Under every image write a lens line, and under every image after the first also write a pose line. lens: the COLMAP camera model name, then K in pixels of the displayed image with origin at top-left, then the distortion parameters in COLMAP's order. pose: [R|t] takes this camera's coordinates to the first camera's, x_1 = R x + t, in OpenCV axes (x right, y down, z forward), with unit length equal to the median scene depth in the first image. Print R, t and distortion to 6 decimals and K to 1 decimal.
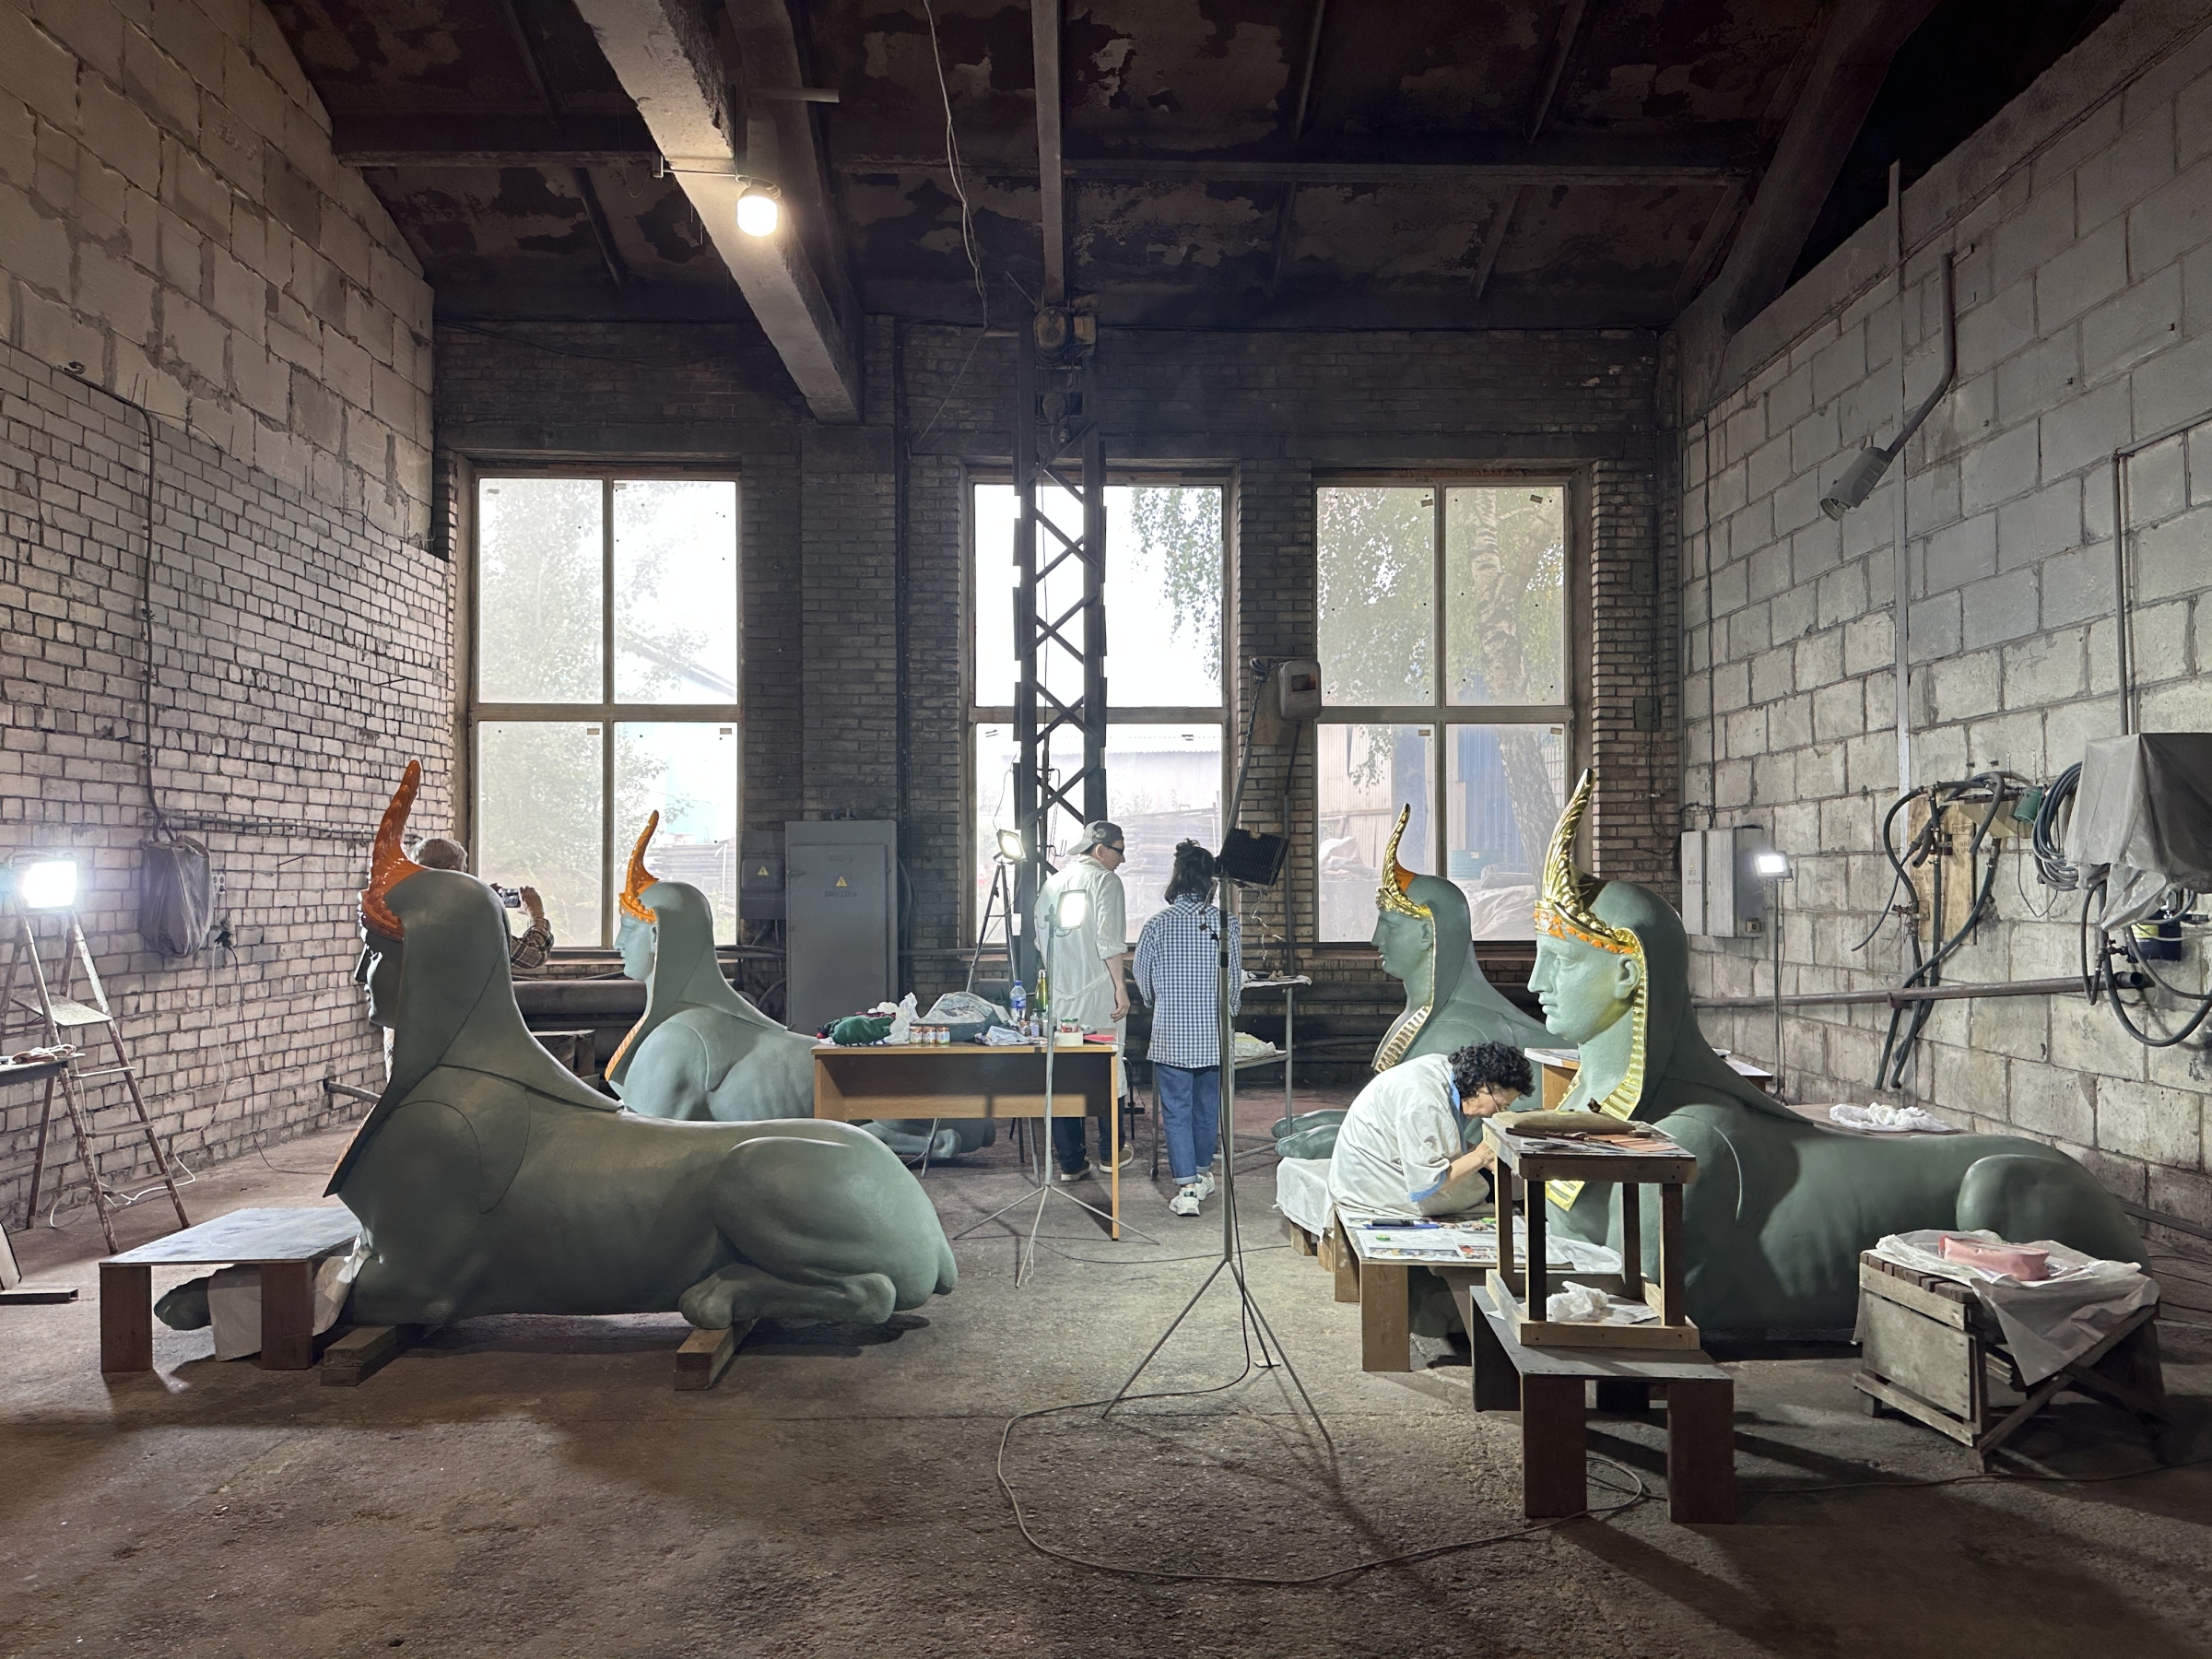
lens RADIAL K [[1557.4, 0, 1106.0], [0, 1557.4, 829.5], [0, 0, 1]] dist [-0.007649, -0.004465]
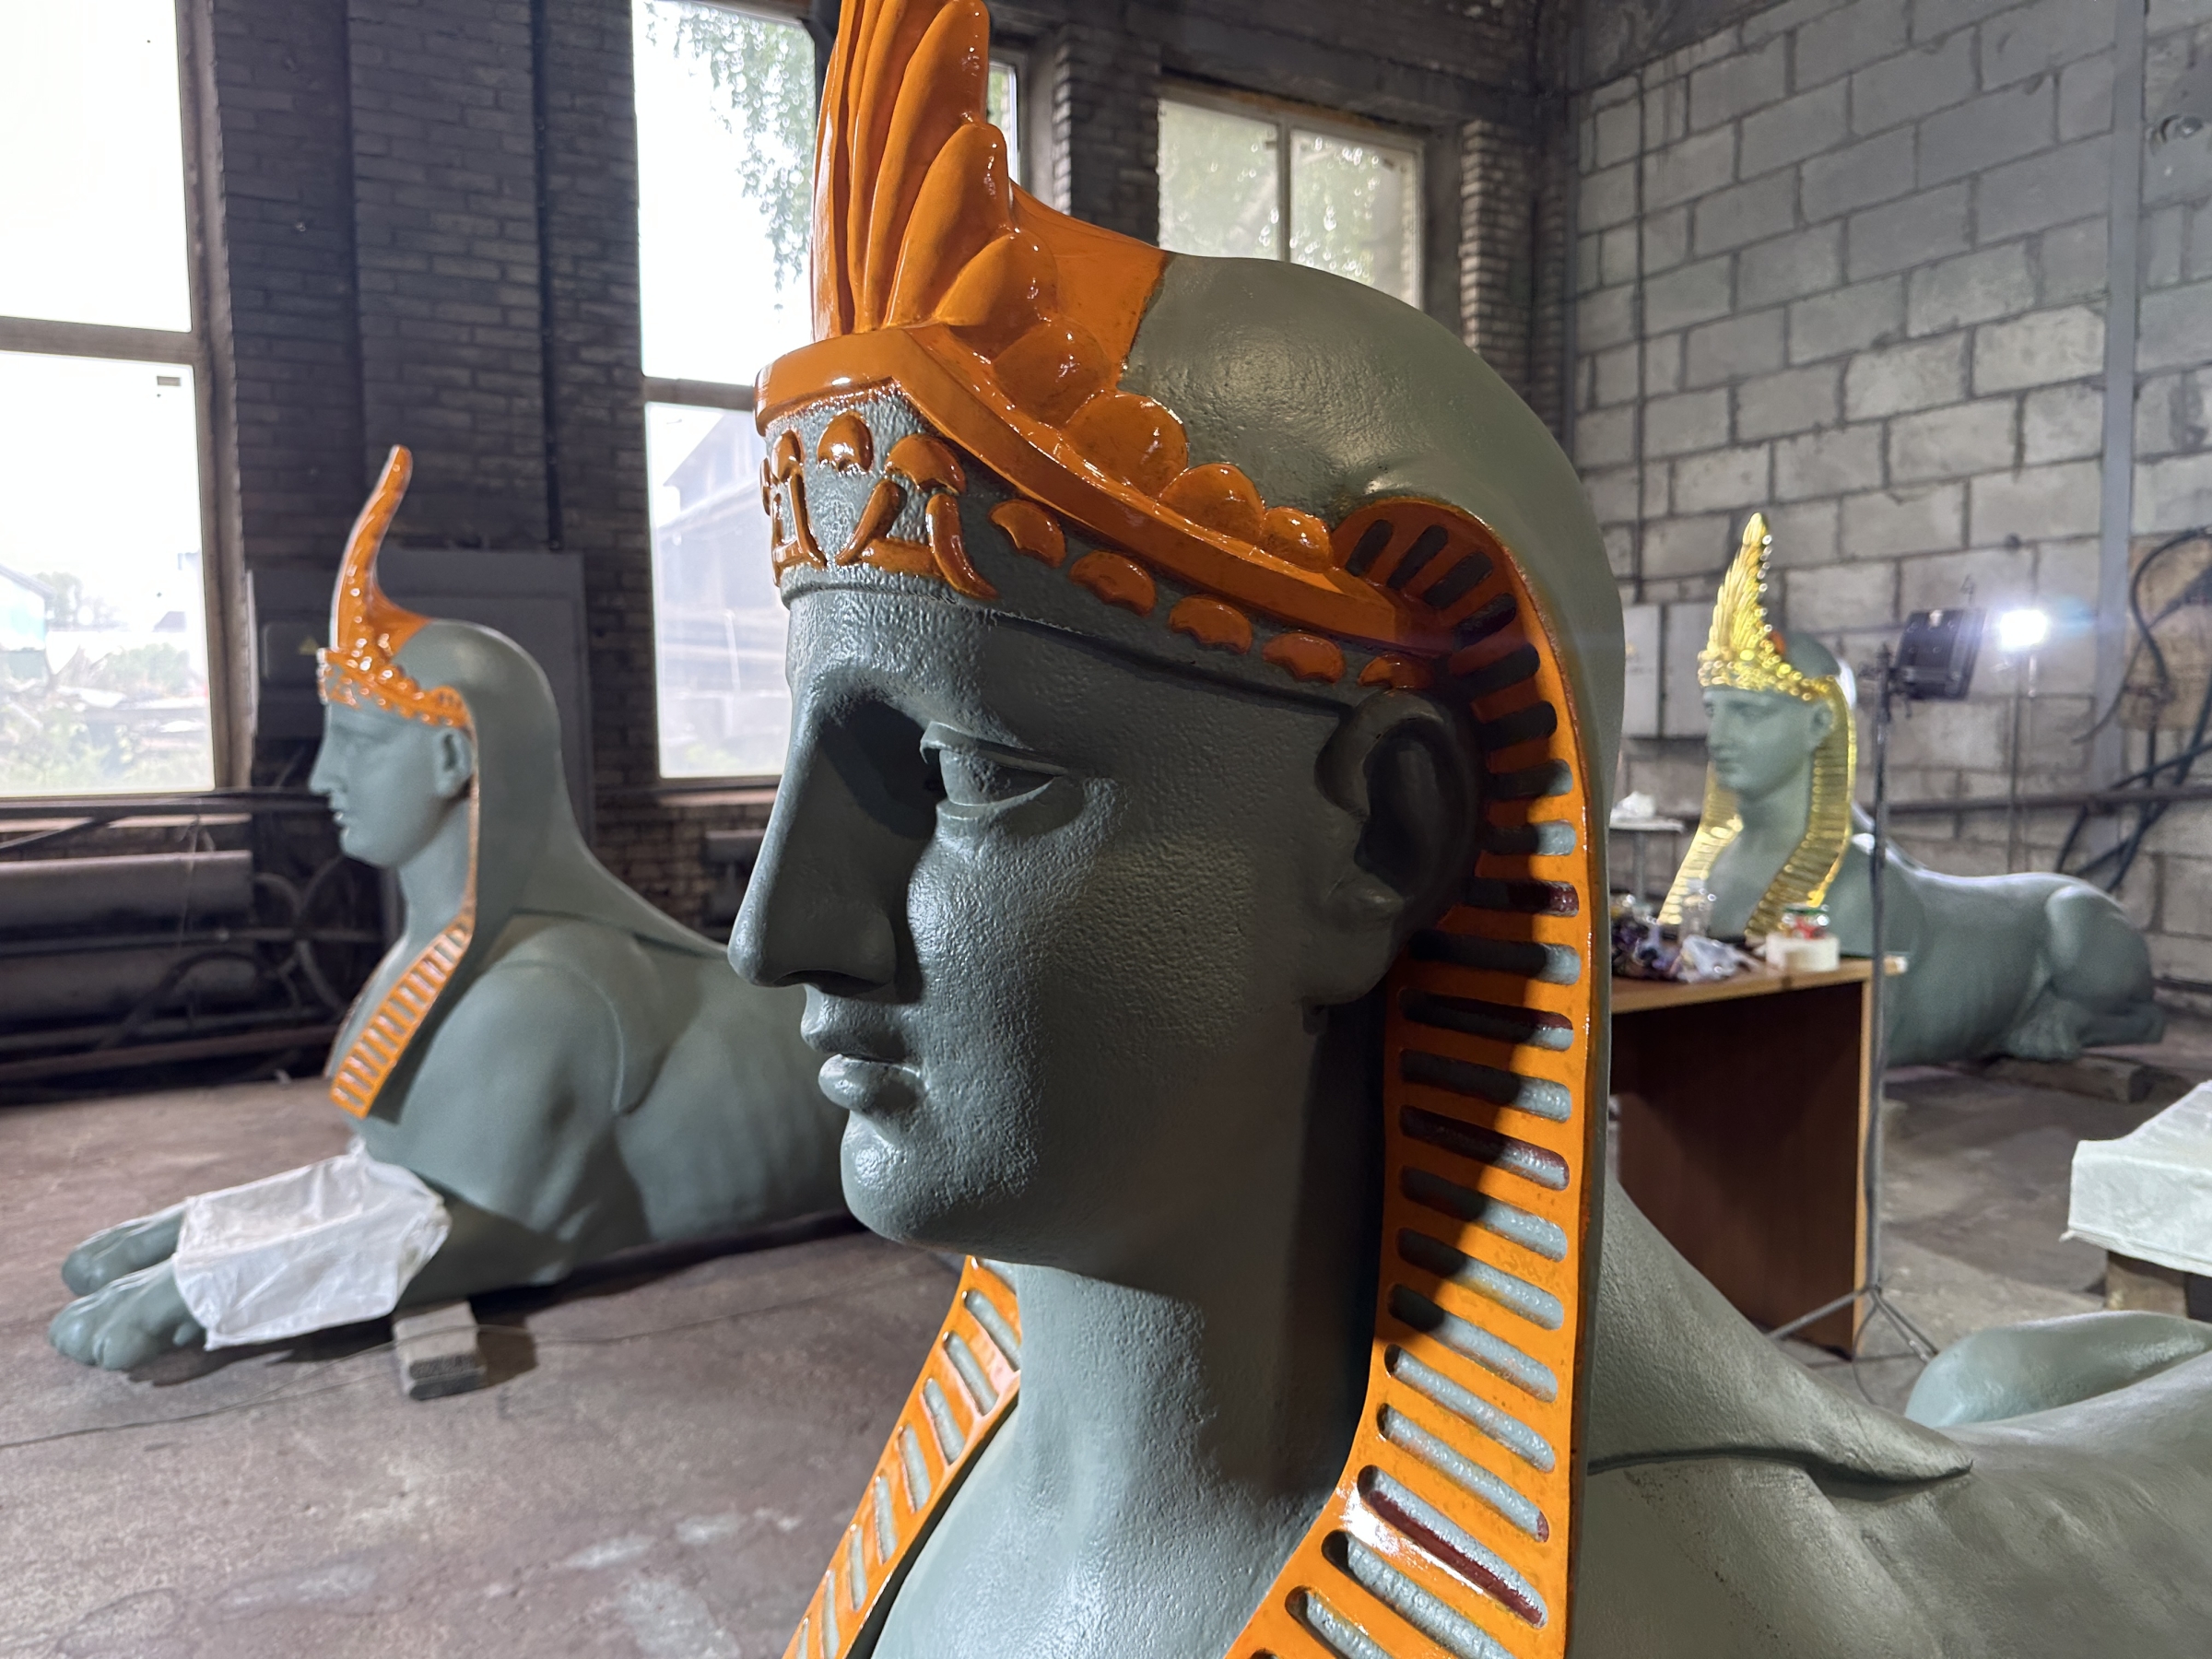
lens RADIAL K [[1557.4, 0, 1106.0], [0, 1557.4, 829.5], [0, 0, 1]] dist [-0.007649, -0.004465]
pose [[0.882549, -0.043828, 0.468174, -0.222240], [-0.007357, 0.994238, 0.106945, 0.029950], [-0.470163, -0.097829, 0.877141, 0.391881]]
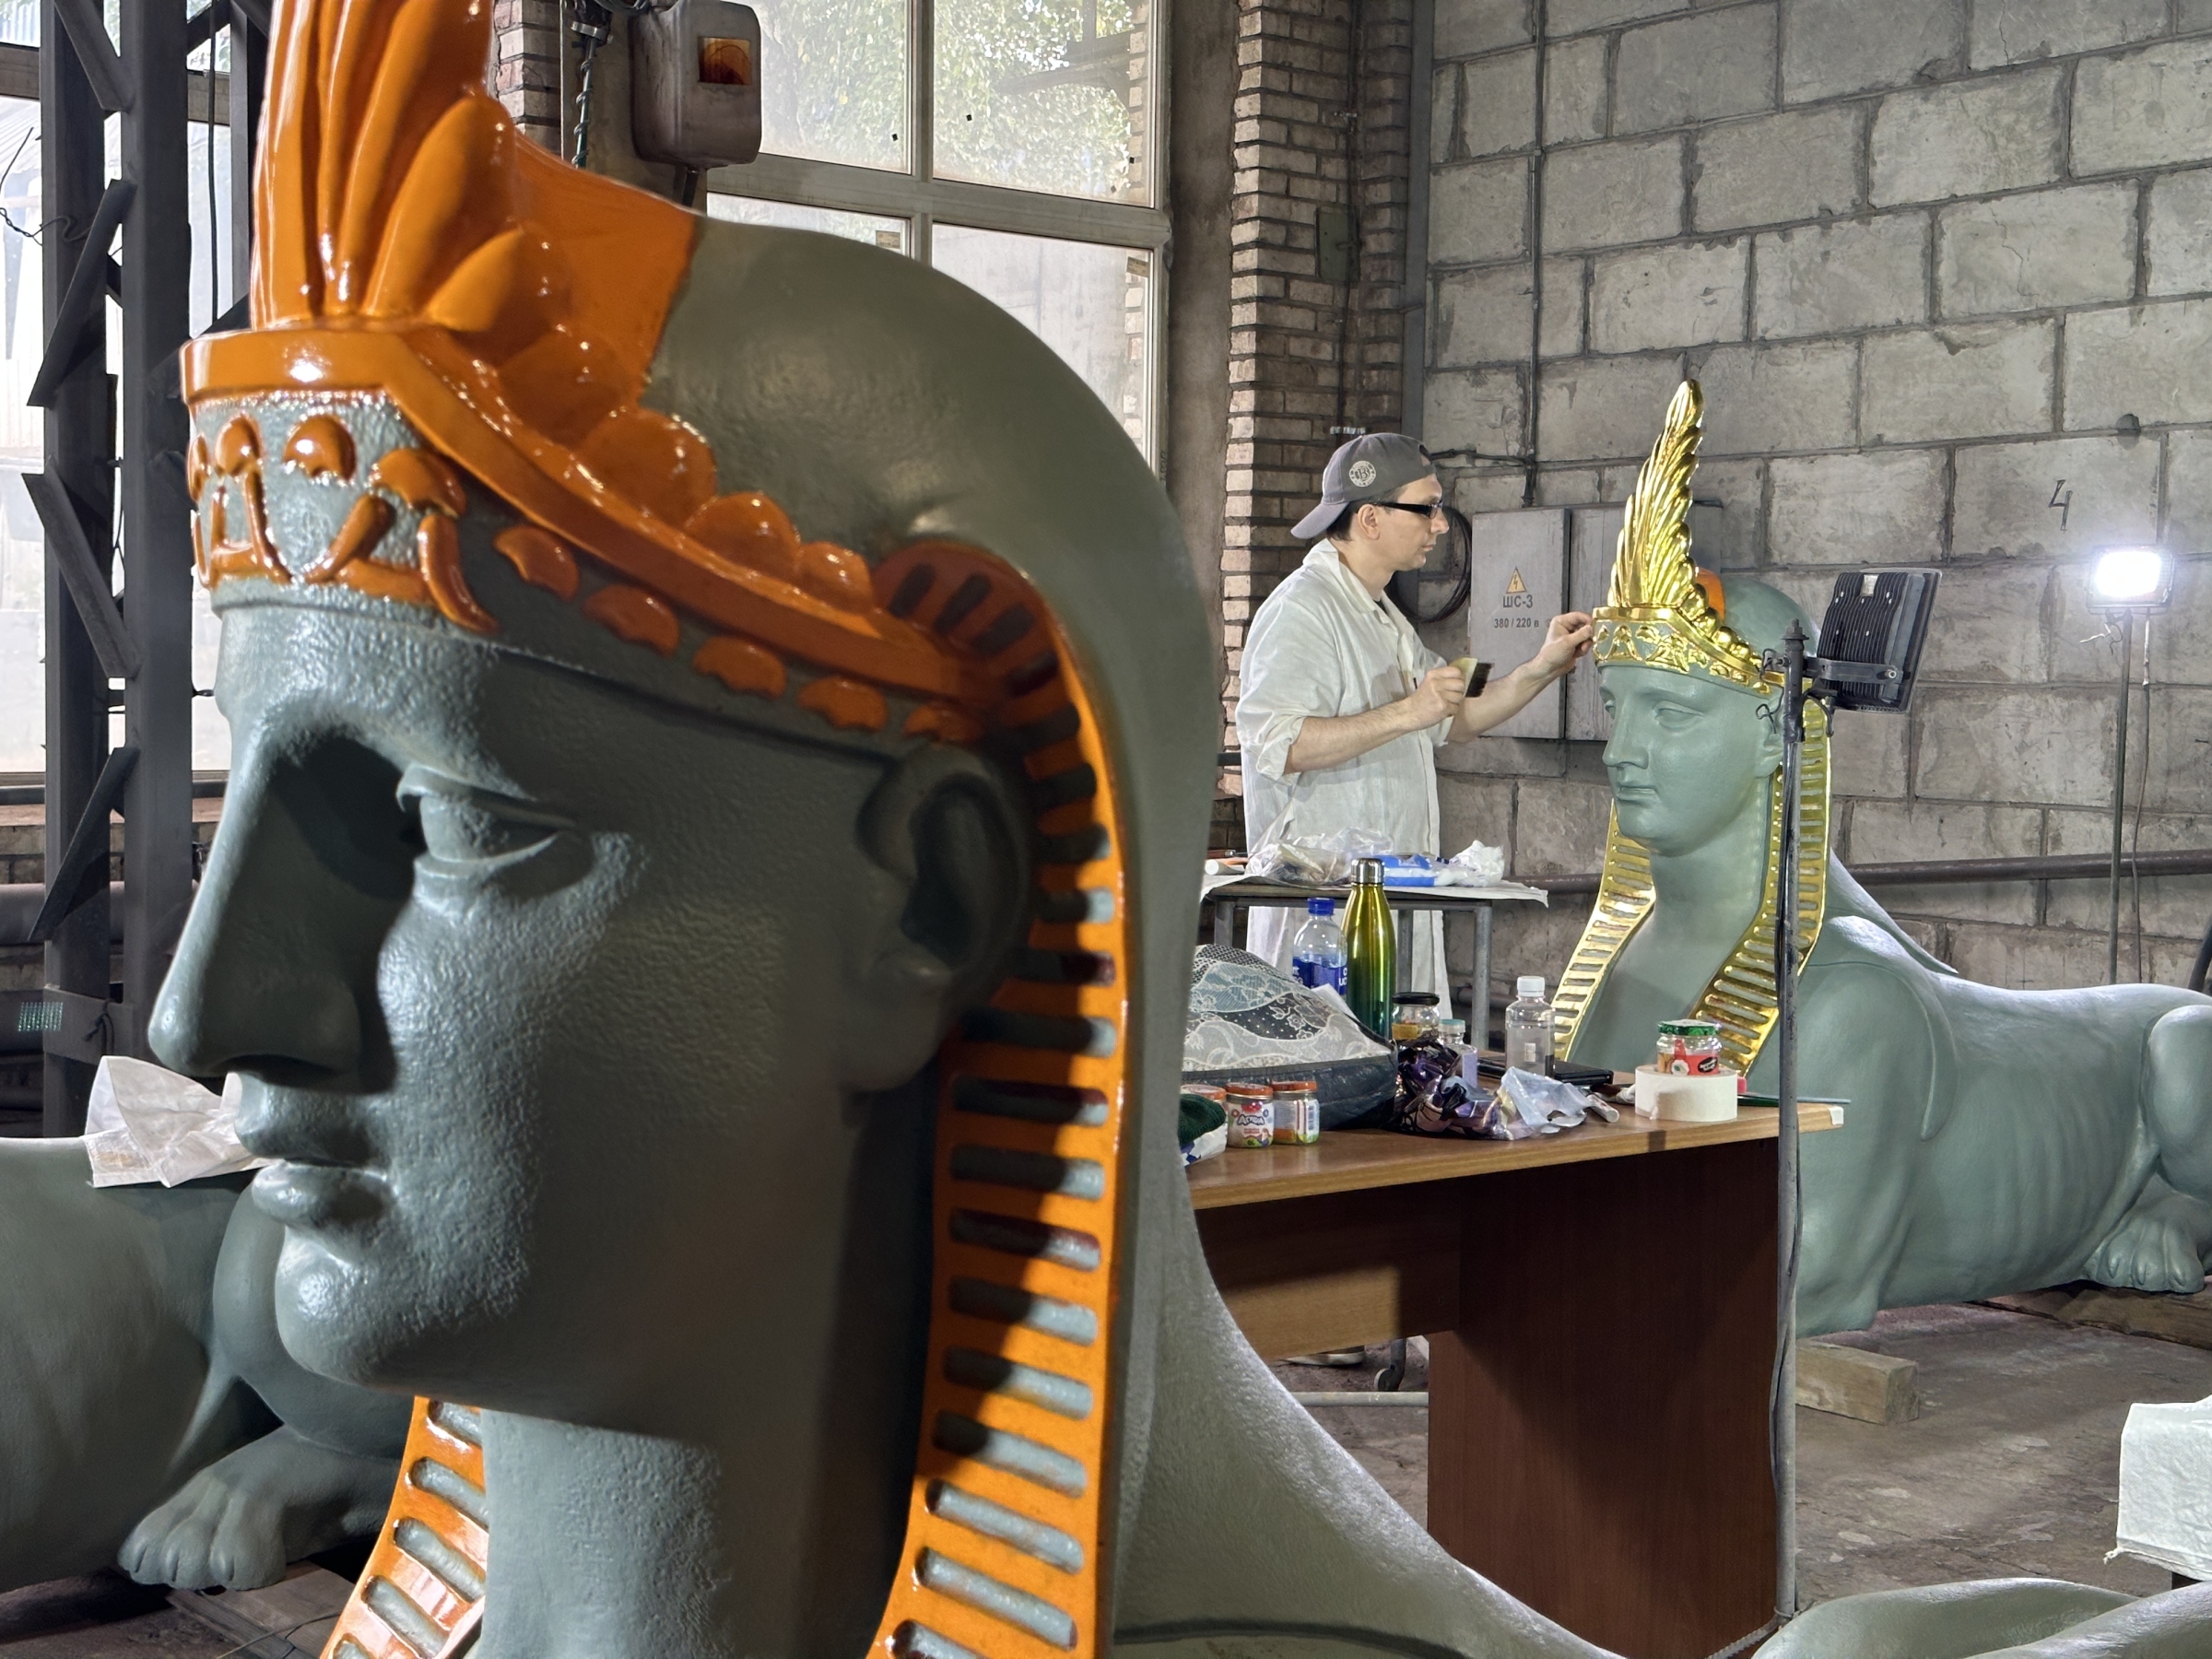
lens RADIAL K [[3011.2, 0, 1089.2], [0, 3011.2, 815.1], [0, 0, 1]] dist [0.221240, -0.598257]
pose [[0.791707, -0.018109, 0.610632, -0.248297], [-0.037090, 0.996292, 0.077635, 0.024346], [-0.609773, -0.084112, 0.788100, 0.346876]]
